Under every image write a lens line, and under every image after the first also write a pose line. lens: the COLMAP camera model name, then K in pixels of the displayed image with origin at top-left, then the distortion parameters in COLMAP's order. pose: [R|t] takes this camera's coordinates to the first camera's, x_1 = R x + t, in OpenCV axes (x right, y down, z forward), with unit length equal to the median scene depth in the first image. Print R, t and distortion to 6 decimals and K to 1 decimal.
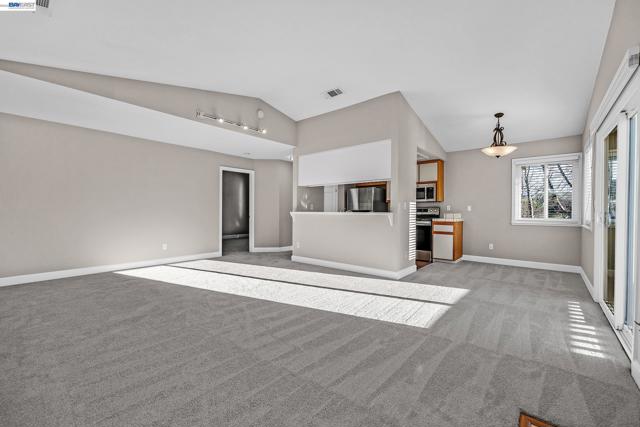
lens RADIAL K [[264.5, 0, 320.0], [0, 264.5, 213.5], [0, 0, 1]] dist [0.004516, 0.000360]
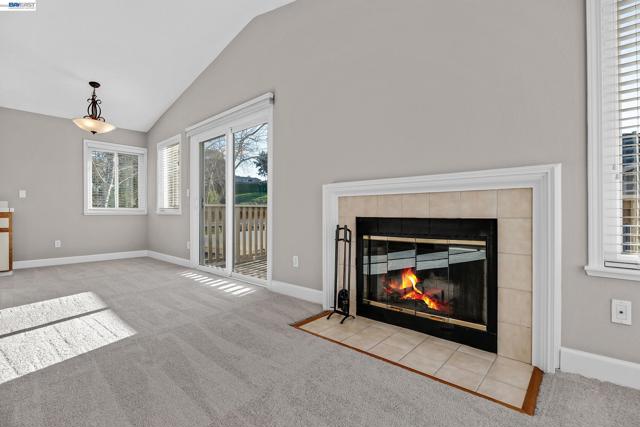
lens RADIAL K [[291.5, 0, 321.5], [0, 291.5, 212.7], [0, 0, 1]] dist [-0.014304, 0.000600]
pose [[0.016880, -0.003362, 0.999852, -0.225168], [0.012699, 0.999914, 0.003148, 0.046405], [-0.999777, 0.012644, 0.016921, 0.239023]]
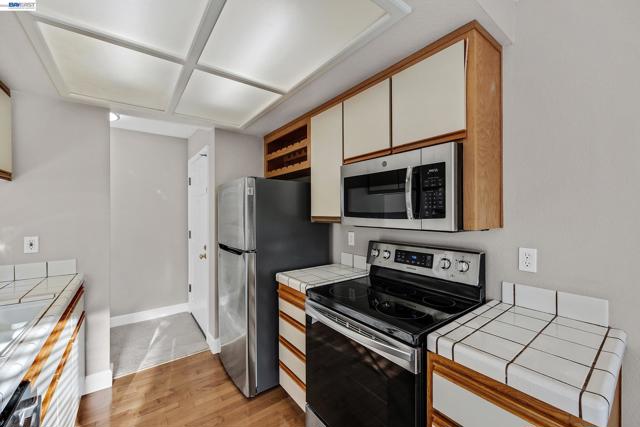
lens RADIAL K [[257.8, 0, 320.0], [0, 257.8, 213.5], [0, 0, 1]] dist [0.000213, 0.000218]
pose [[0.974438, -0.003180, -0.224632, 0.472916], [0.002312, 0.999989, -0.004123, -0.073668], [0.224643, 0.003498, 0.974435, 0.974963]]
